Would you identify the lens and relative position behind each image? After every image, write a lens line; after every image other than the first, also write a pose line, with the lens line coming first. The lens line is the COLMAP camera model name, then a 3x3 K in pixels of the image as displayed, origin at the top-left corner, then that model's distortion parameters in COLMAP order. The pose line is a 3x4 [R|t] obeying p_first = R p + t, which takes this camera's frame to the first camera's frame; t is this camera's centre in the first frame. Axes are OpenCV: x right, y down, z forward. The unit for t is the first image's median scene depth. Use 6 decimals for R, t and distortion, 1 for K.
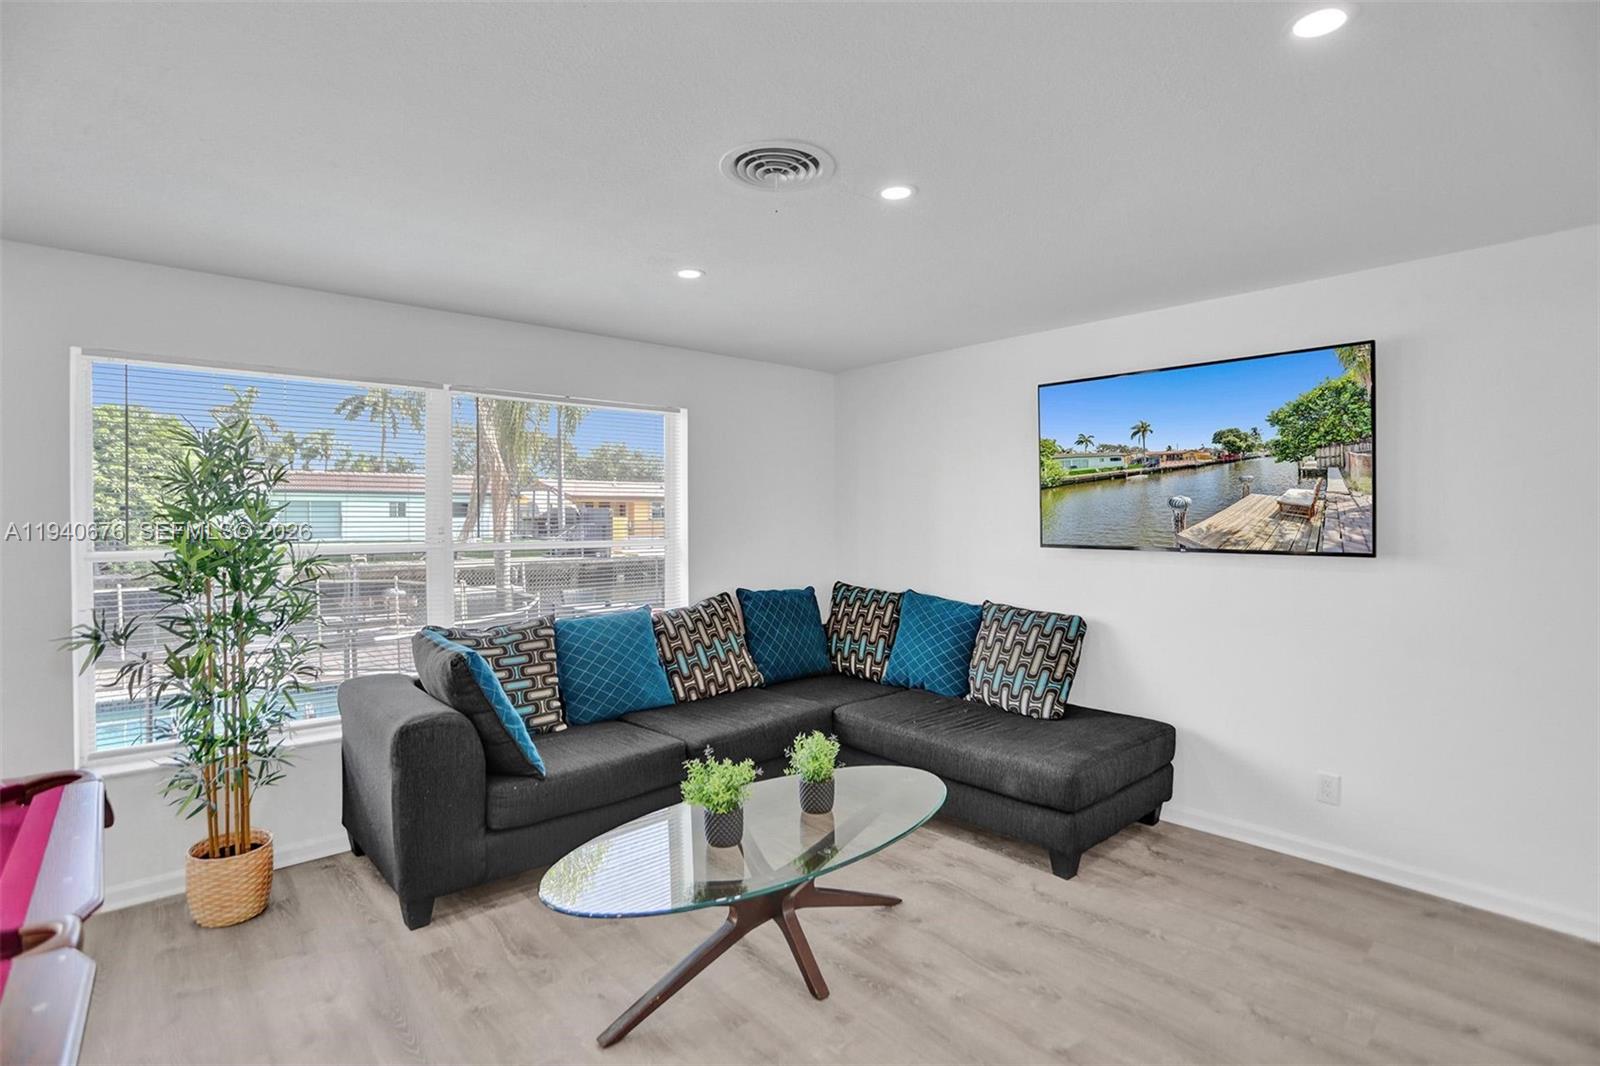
lens RADIAL K [[778.8, 0, 824.8], [0, 778.8, 503.4], [0, 0, 1]] dist [-0.055696, 0.018550]
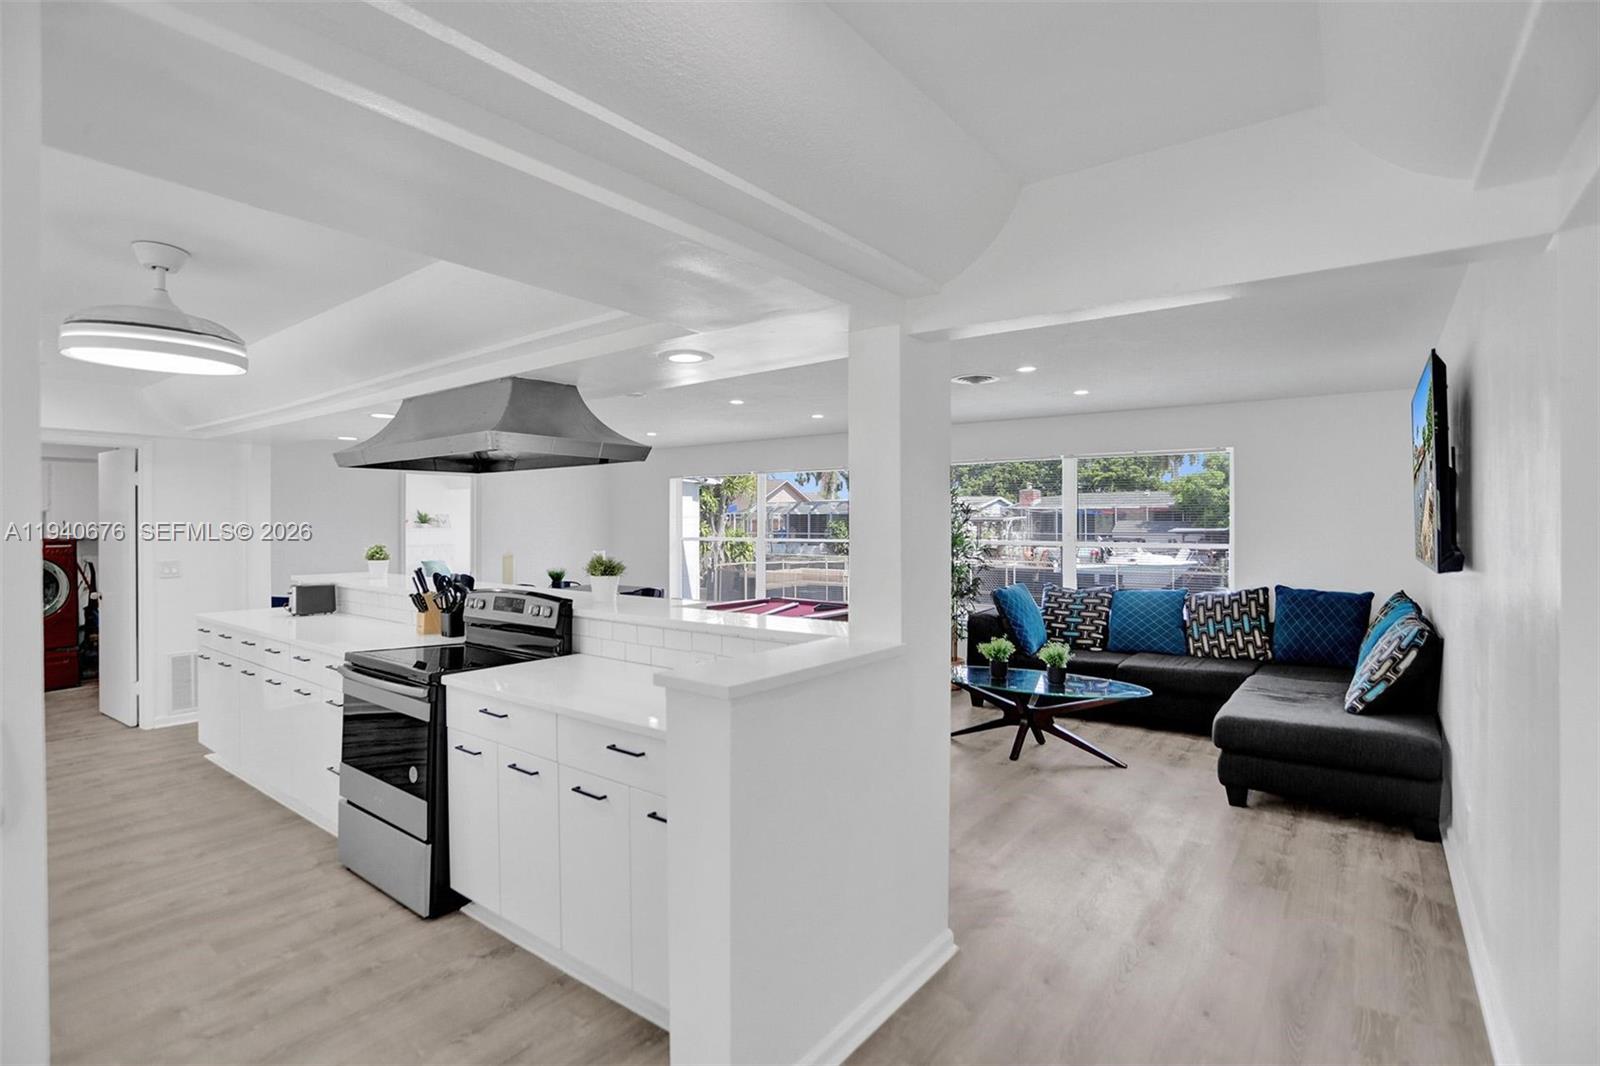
lens RADIAL K [[778.8, 0, 776.1], [0, 778.8, 523.8], [0, 0, 1]] dist [-0.055696, 0.018550]
pose [[0.165911, 0.003382, -0.986135, 1.162007], [0.015530, 0.999861, 0.006042, -0.008988], [0.986018, -0.016318, 0.165836, 0.015754]]
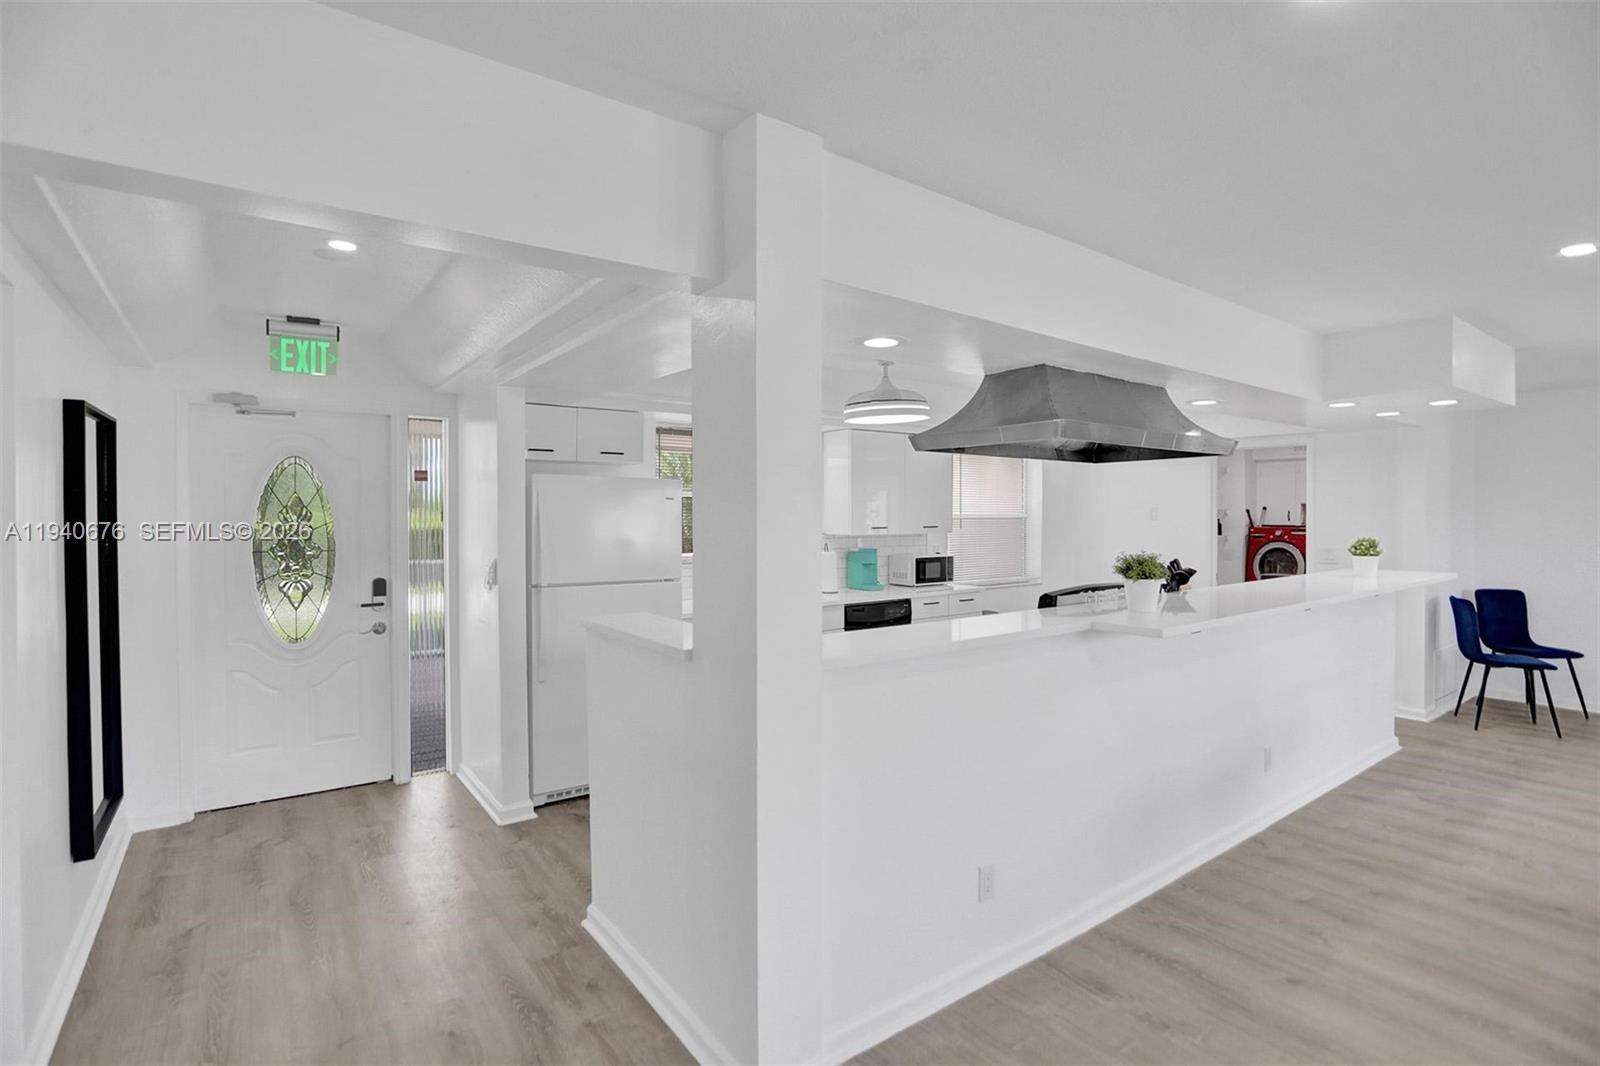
lens RADIAL K [[778.8, 0, 805.4], [0, 778.8, 521.3], [0, 0, 1]] dist [-0.055696, 0.018550]
pose [[-0.995206, 0.003941, 0.097720, 0.438672], [0.003334, 0.999974, -0.006368, 0.005079], [-0.097742, -0.006012, -0.995194, 0.752138]]
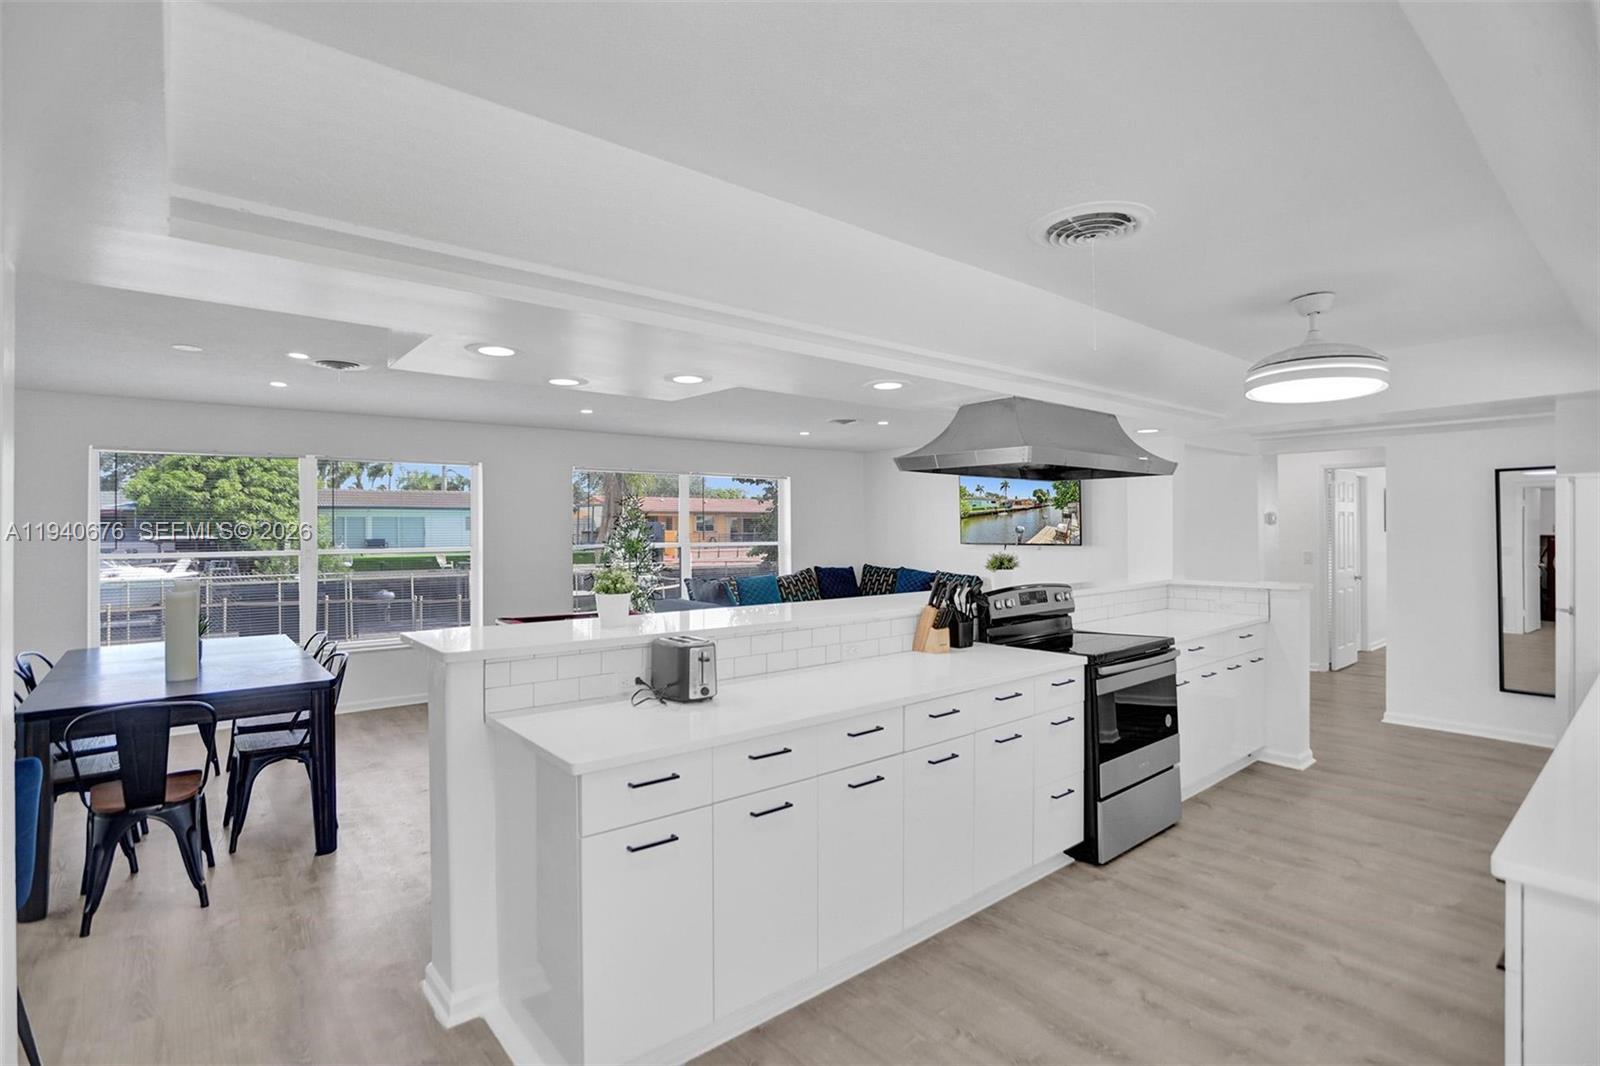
lens RADIAL K [[778.8, 0, 800.5], [0, 778.8, 527.2], [0, 0, 1]] dist [-0.055696, 0.018550]
pose [[0.998817, -0.001172, -0.048611, -0.065065], [0.001899, 0.999887, 0.014917, -0.023288], [0.048588, -0.014991, 0.998706, -1.212344]]
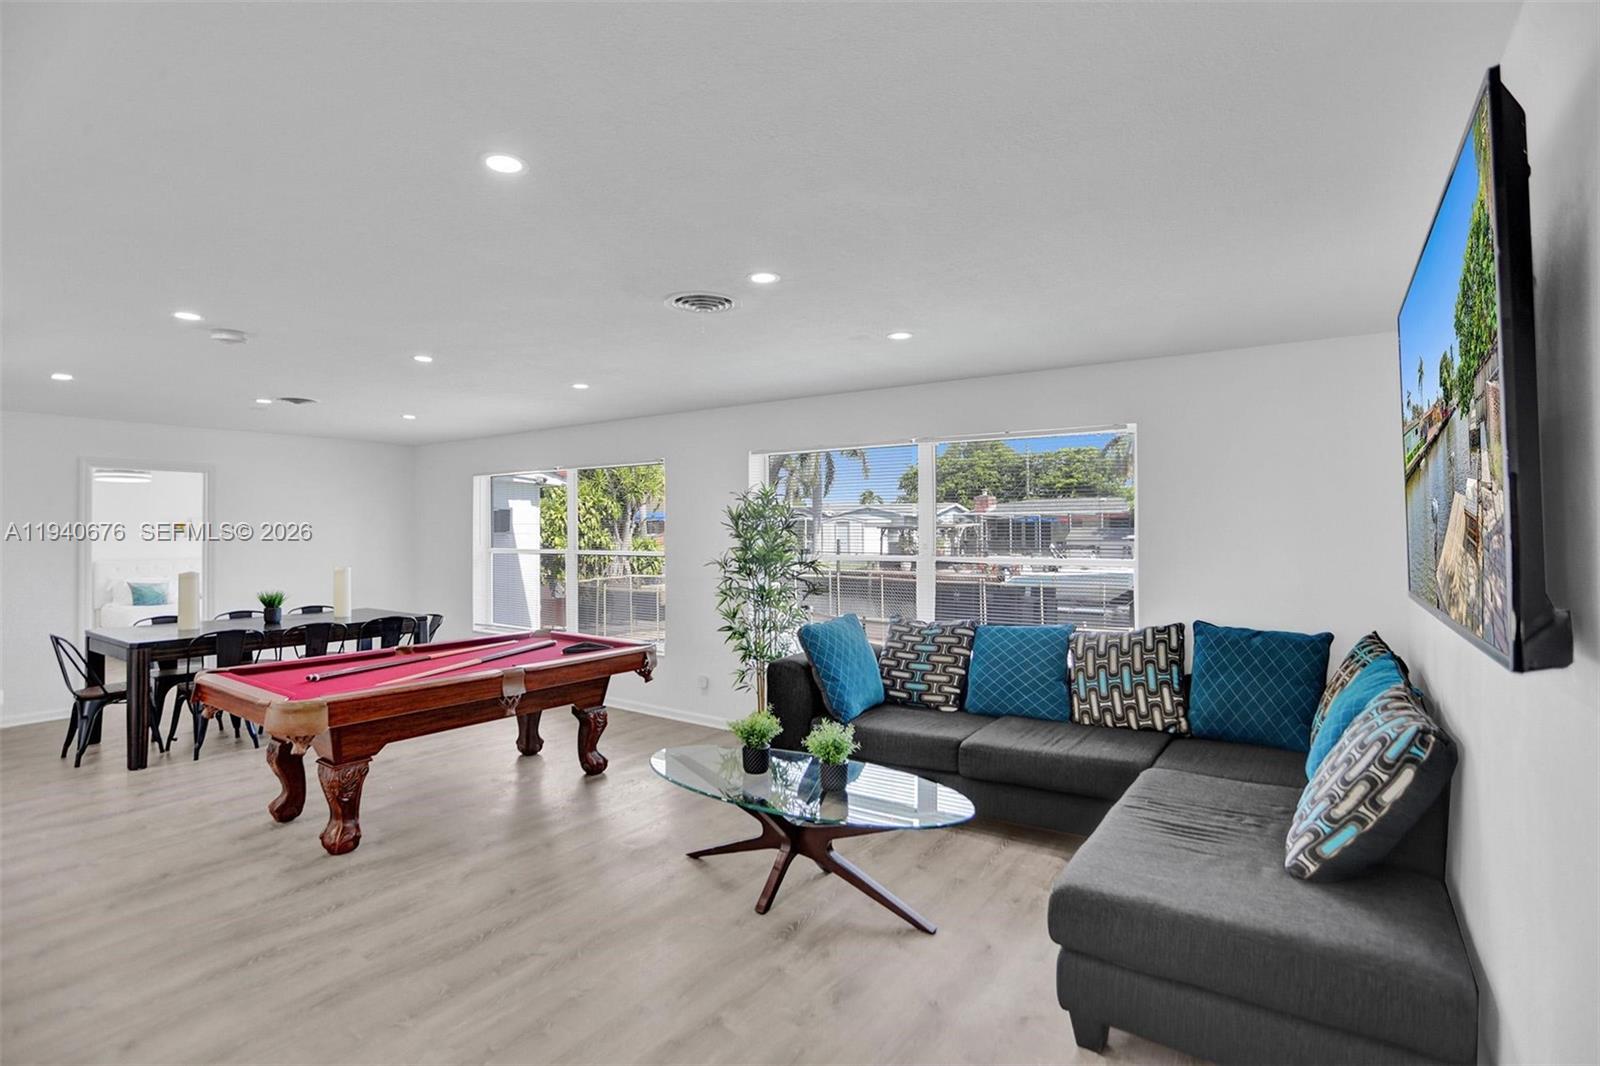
lens RADIAL K [[778.8, 0, 772.0], [0, 778.8, 526.5], [0, 0, 1]] dist [-0.055696, 0.018550]
pose [[0.200495, -0.002891, -0.979691, 0.757076], [0.017382, 0.999849, 0.000606, -0.002891], [0.979541, -0.017151, 0.200515, 0.457252]]
